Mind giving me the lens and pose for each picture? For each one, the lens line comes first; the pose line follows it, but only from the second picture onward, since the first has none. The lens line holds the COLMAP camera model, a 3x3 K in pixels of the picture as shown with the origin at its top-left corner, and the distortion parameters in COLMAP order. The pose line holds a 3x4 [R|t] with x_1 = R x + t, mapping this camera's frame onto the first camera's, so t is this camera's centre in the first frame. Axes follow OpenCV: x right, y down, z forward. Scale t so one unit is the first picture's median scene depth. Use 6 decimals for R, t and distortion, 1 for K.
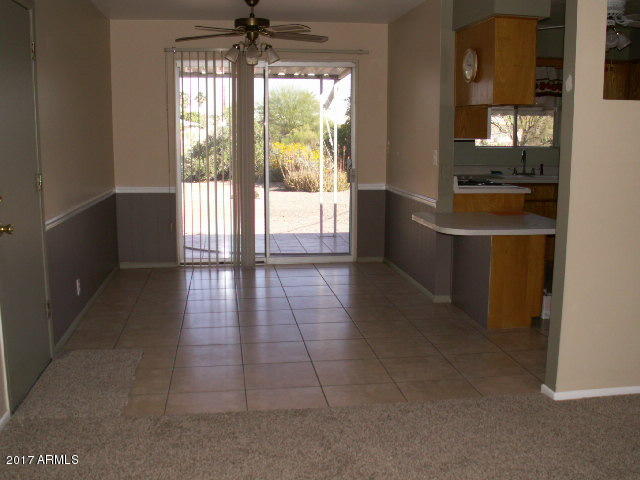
lens RADIAL K [[692.7, 0, 320.3], [0, 692.7, 239.0], [0, 0, 1]] dist [-0.138996, 0.000000]
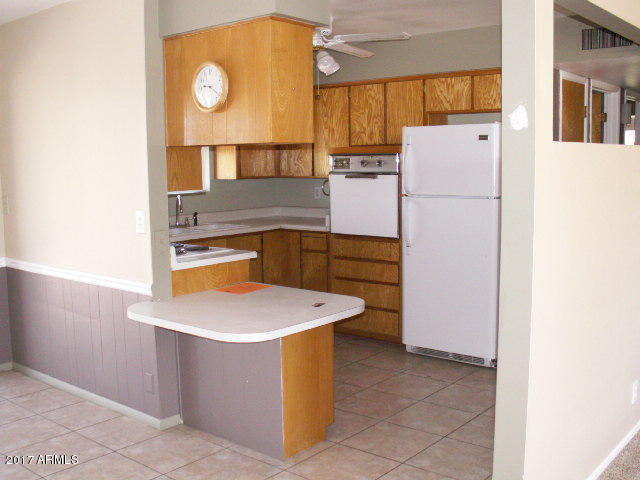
lens RADIAL K [[692.7, 0, 318.9], [0, 692.7, 239.7], [0, 0, 1]] dist [-0.138996, 0.000000]
pose [[0.740006, -0.091932, 0.666288, -0.156599], [0.121719, 0.992563, 0.001765, -0.080041], [-0.661495, 0.079793, 0.745693, 0.378508]]
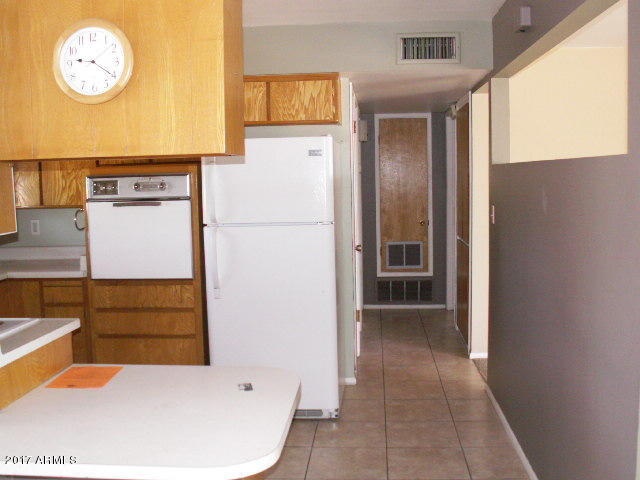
lens RADIAL K [[692.7, 0, 320.5], [0, 692.7, 242.6], [0, 0, 1]] dist [-0.138996, 0.000000]
pose [[0.214302, -0.104279, 0.971185, -0.146868], [0.174195, 0.982426, 0.067048, -0.133580], [-0.961109, 0.154807, 0.228700, 0.704510]]
